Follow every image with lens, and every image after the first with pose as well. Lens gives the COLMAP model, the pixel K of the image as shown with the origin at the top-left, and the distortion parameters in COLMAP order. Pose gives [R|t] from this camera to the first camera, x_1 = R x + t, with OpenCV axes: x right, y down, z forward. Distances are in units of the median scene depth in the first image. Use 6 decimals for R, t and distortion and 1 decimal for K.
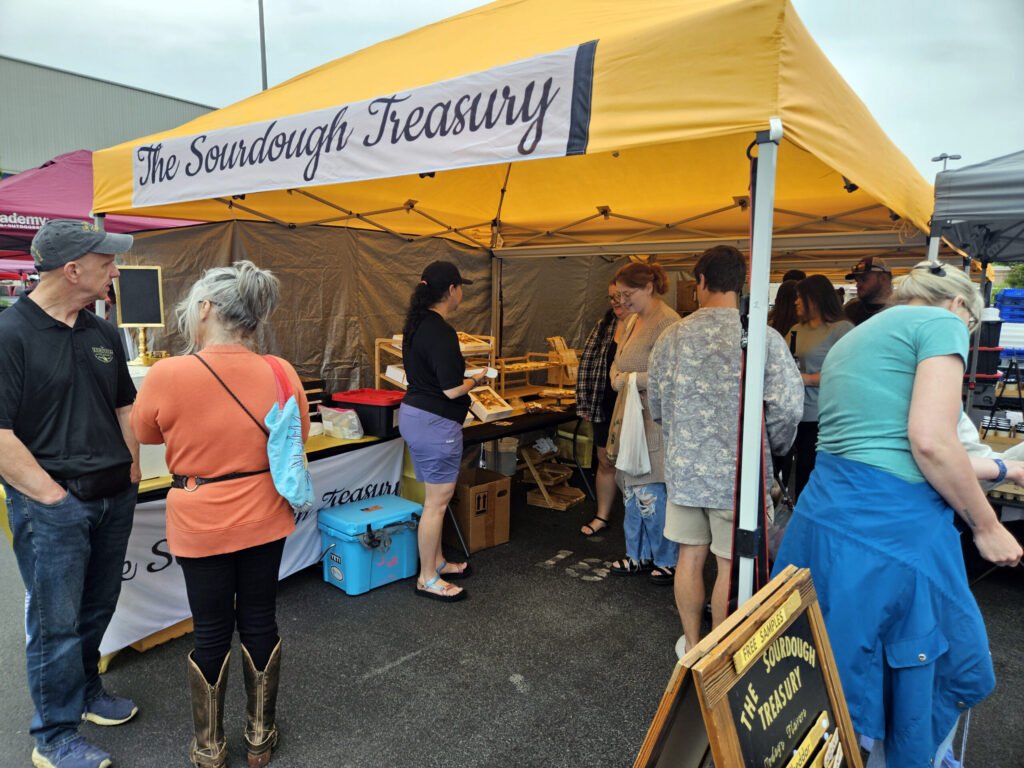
lens RADIAL K [[725.0, 0, 512.0], [0, 725.0, 384.0], [0, 0, 1]] dist [0.056627, -0.045518]
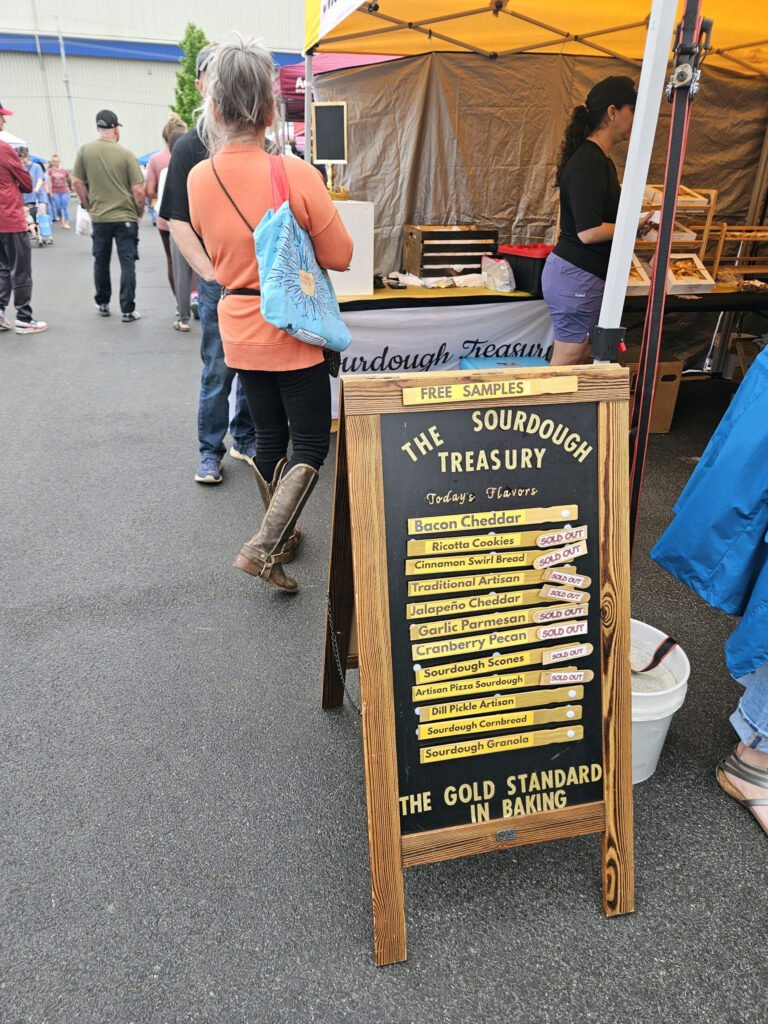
lens RADIAL K [[725.0, 0, 344.7], [0, 725.0, 515.7], [0, 0, 1]] dist [0.056627, -0.045518]
pose [[0.775188, 0.263054, -0.574357, 0.252680], [-0.086449, 0.944800, 0.316038, 0.062837], [0.625788, -0.195336, 0.755138, 0.032897]]
